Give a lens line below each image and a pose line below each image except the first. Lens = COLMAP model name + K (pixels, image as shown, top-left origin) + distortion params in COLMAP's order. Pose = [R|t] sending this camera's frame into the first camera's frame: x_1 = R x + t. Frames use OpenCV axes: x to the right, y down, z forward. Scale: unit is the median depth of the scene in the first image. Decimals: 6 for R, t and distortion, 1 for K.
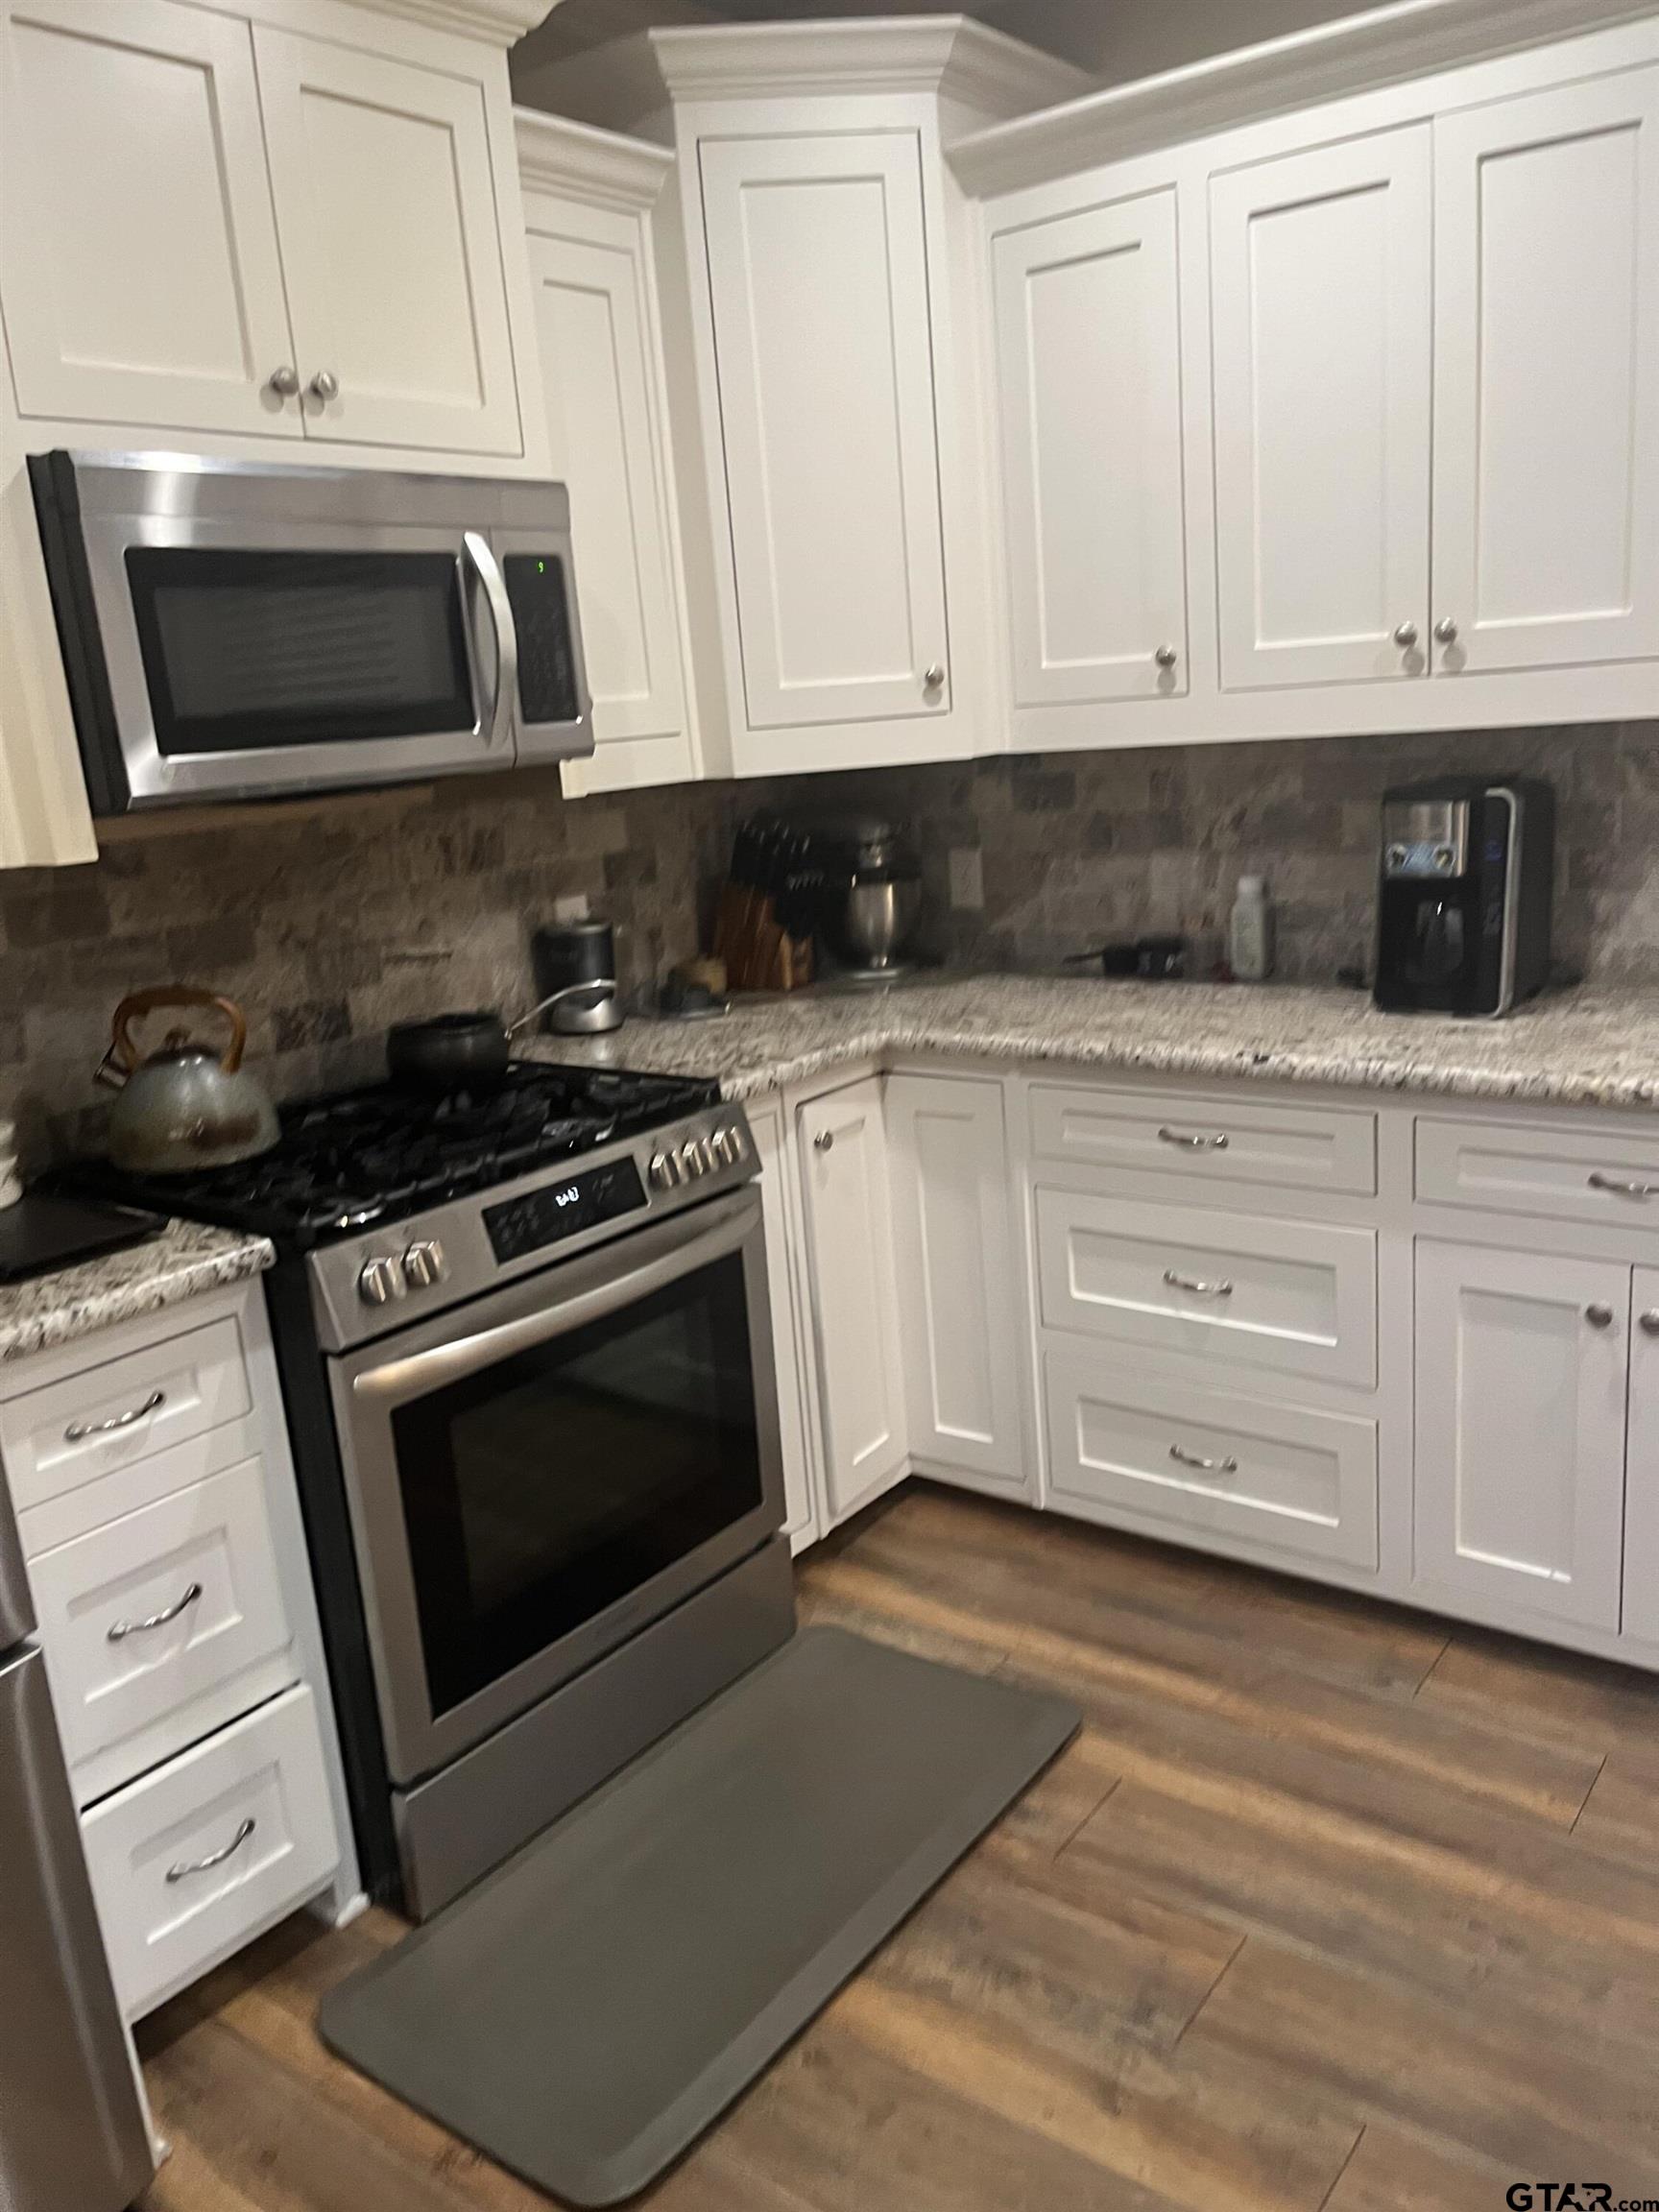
lens RADIAL K [[1698.4, 0, 841.7], [0, 1698.4, 1098.6], [0, 0, 1]] dist [0.061084, -0.088623]
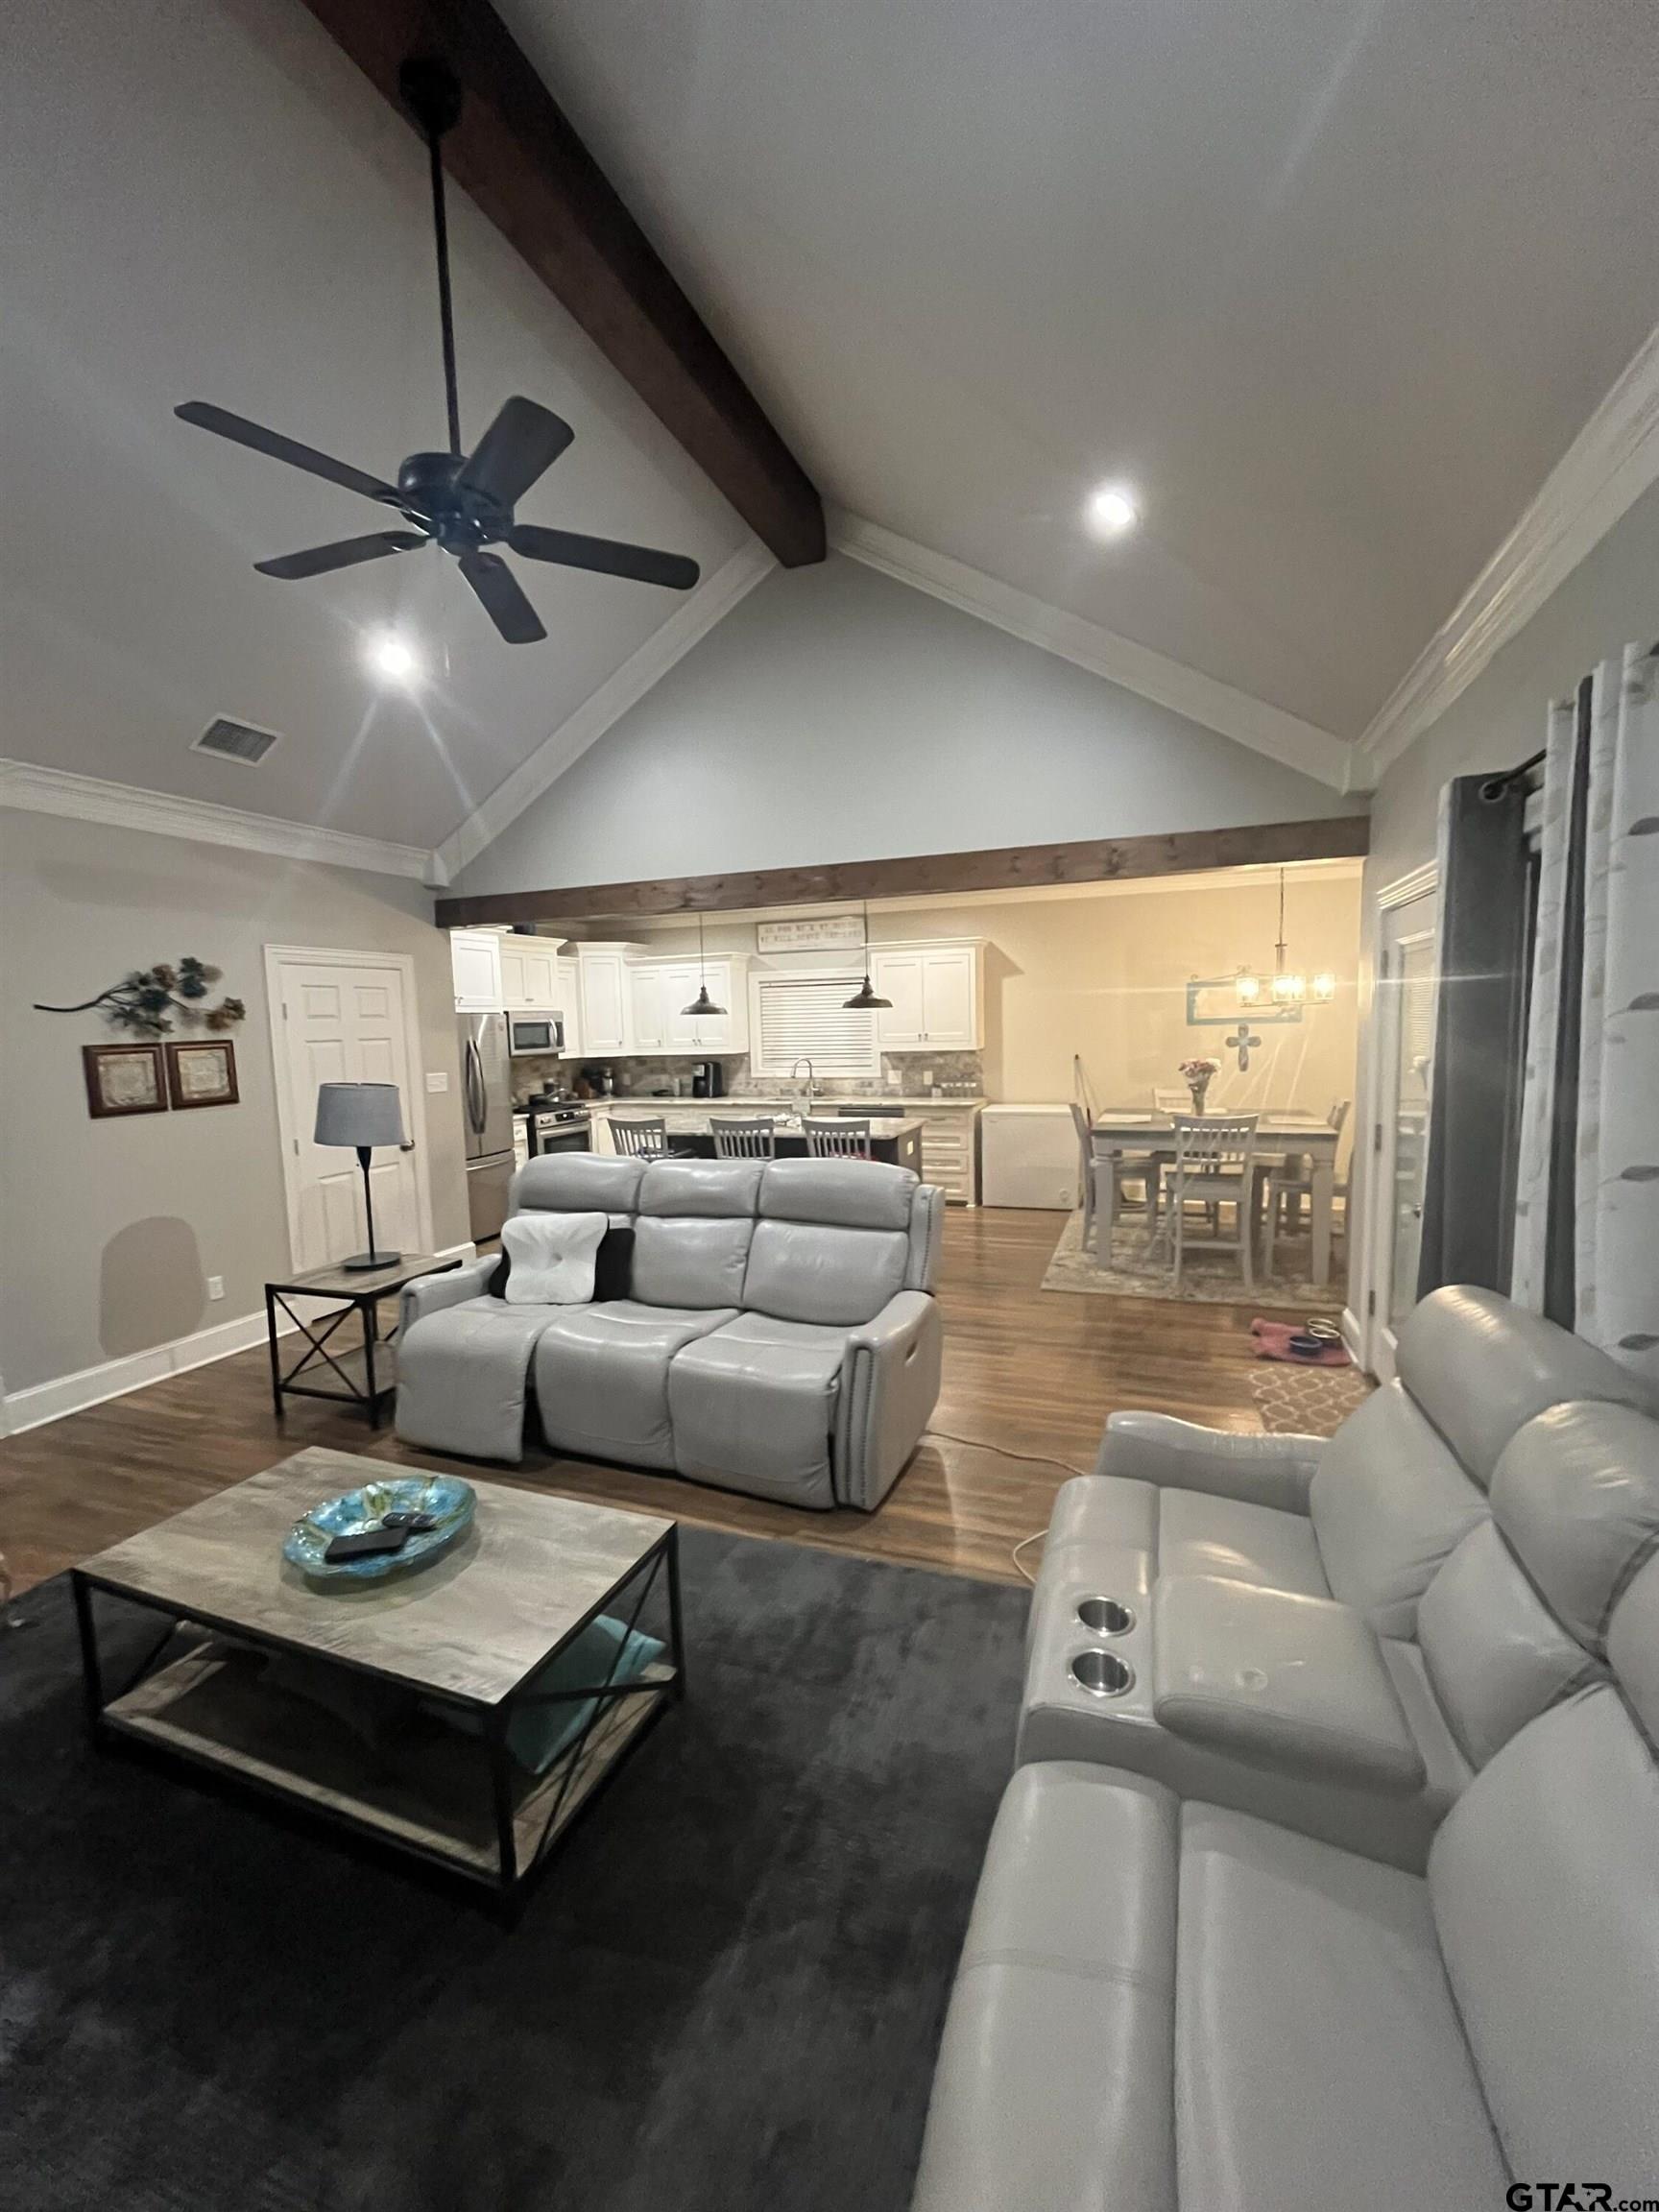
lens RADIAL K [[888.3, 0, 817.8], [0, 888.3, 1108.2], [0, 0, 1]] dist [-0.004384, 0.000846]
pose [[0.961887, 0.024673, 0.272330, -0.133930], [0.016596, 0.988817, -0.148205, 0.492940], [-0.272942, 0.147077, 0.950722, -2.290263]]
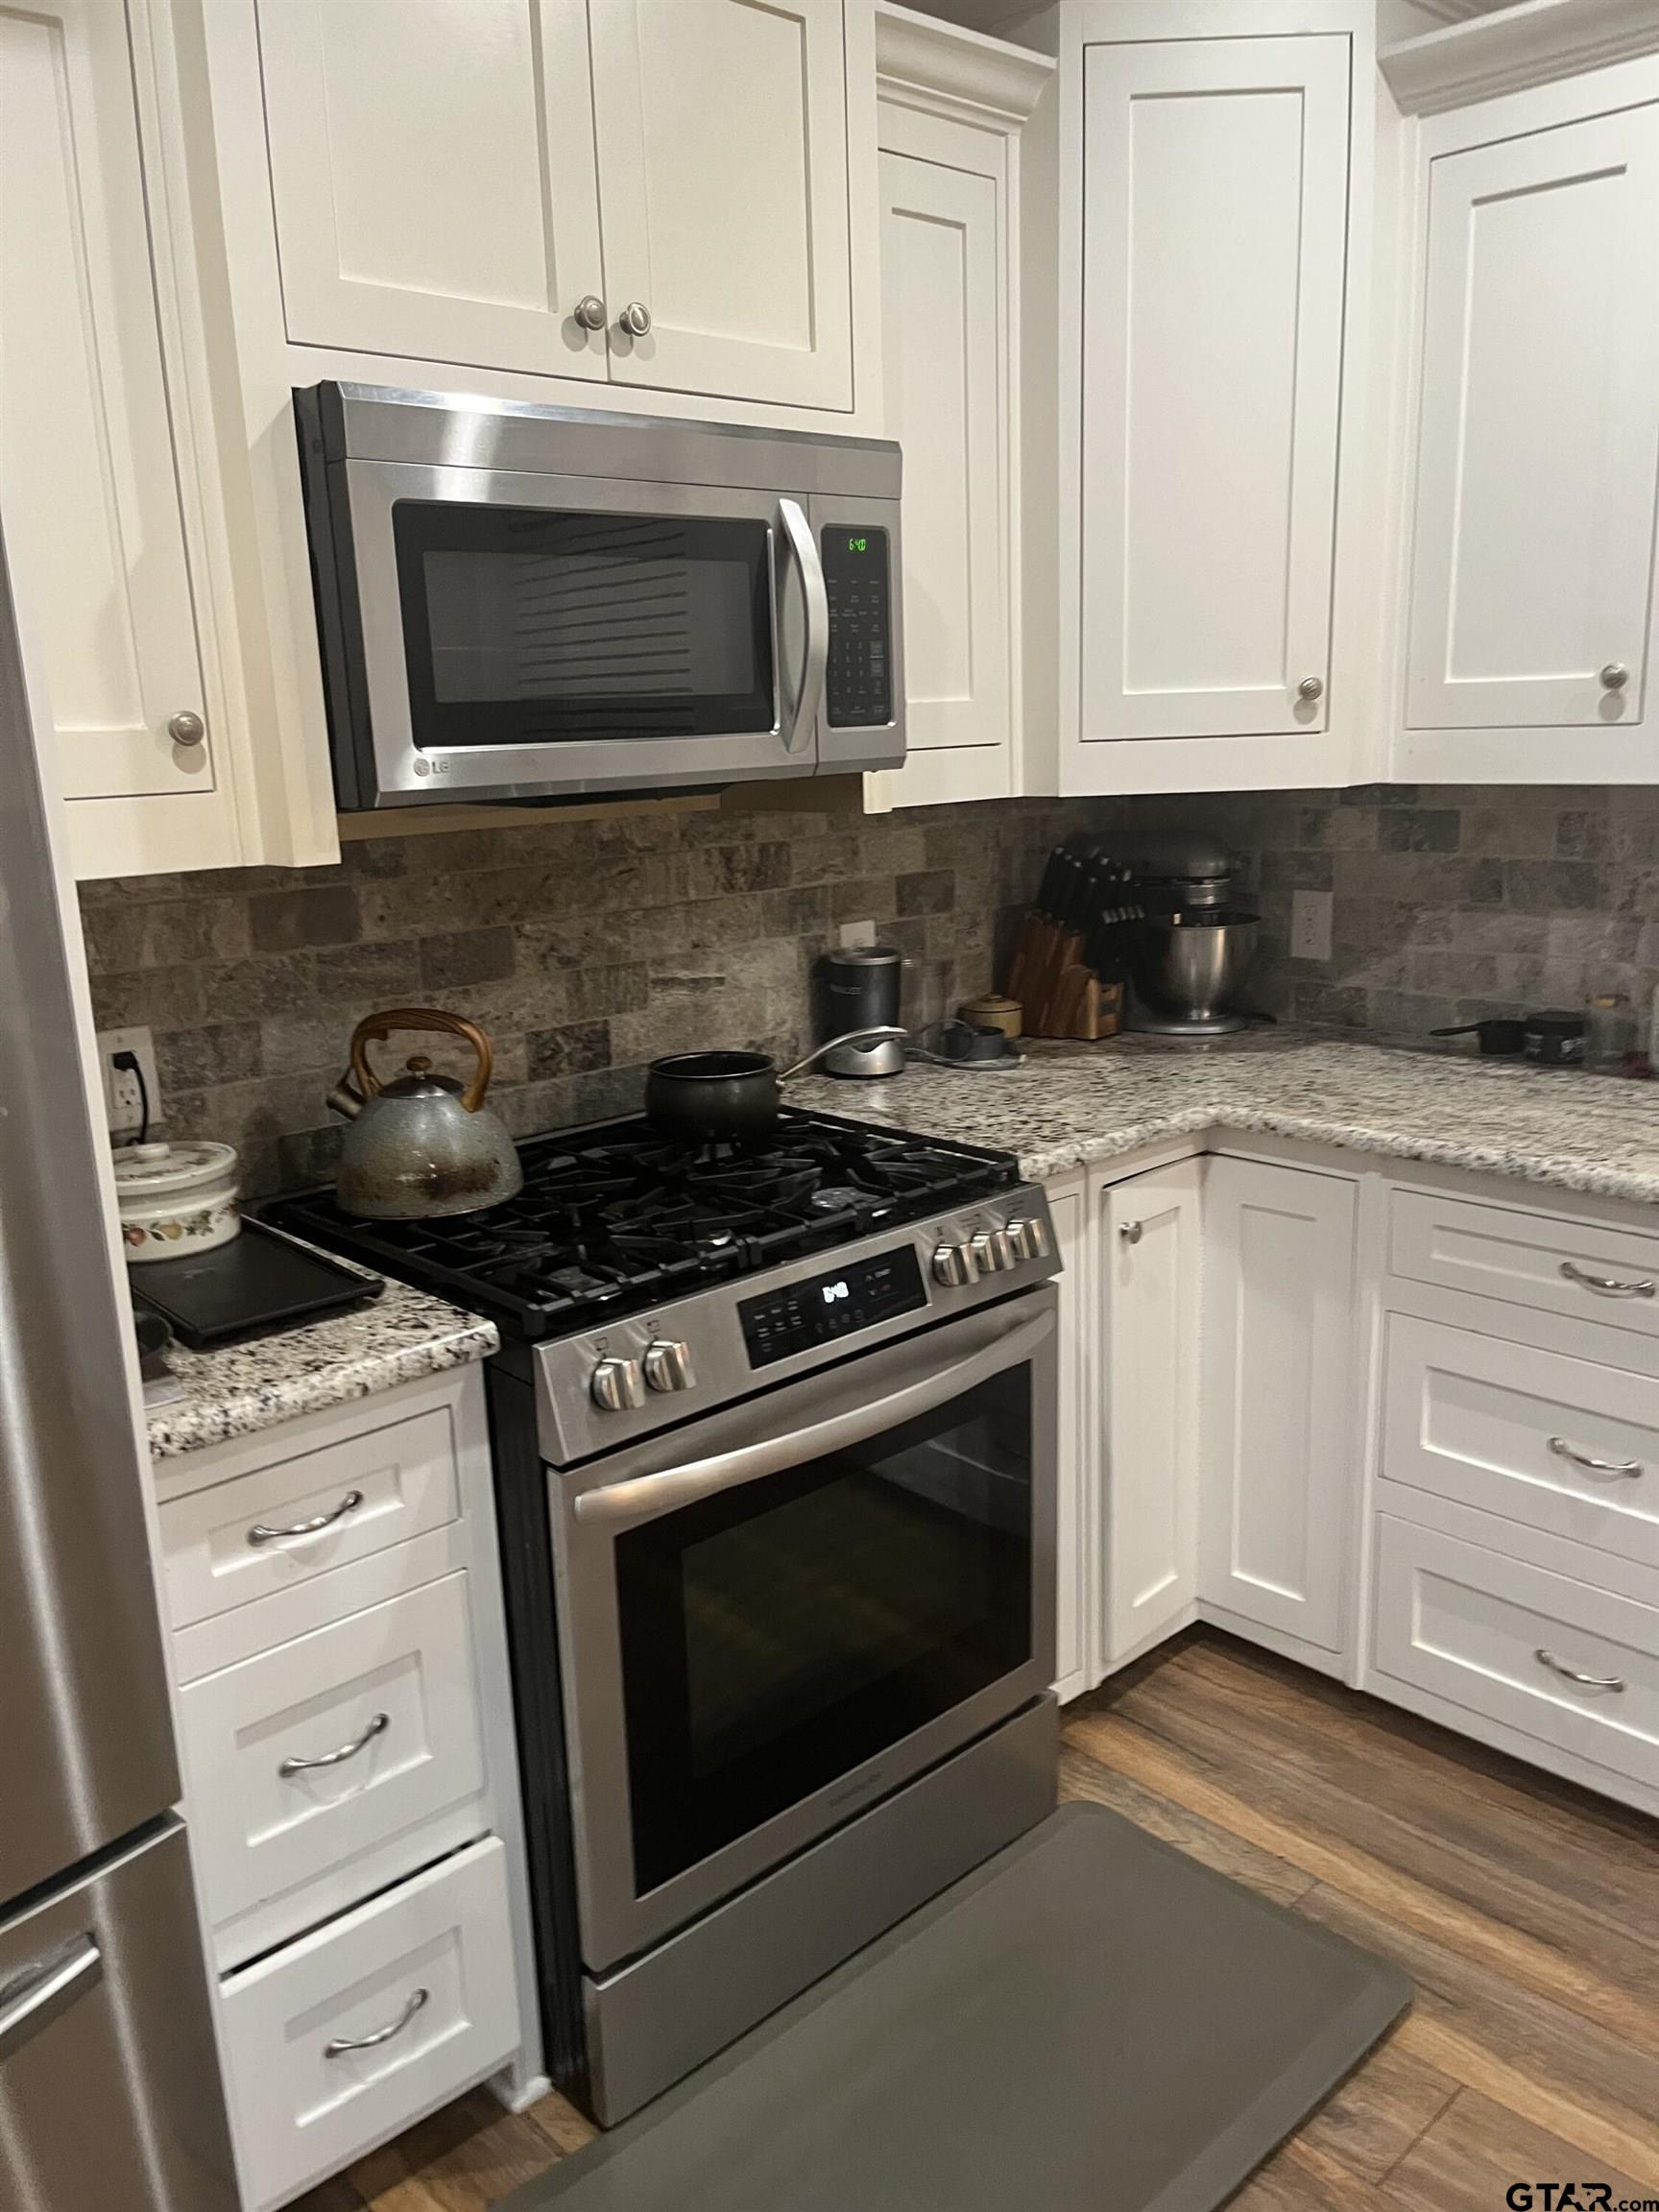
lens RADIAL K [[1698.4, 0, 819.4], [0, 1698.4, 1147.0], [0, 0, 1]] dist [0.061084, -0.088623]
pose [[0.984177, 0.084432, -0.155778, -0.037774], [-0.080404, 0.996249, 0.031988, -0.034242], [0.157895, -0.018957, 0.987274, 0.142181]]
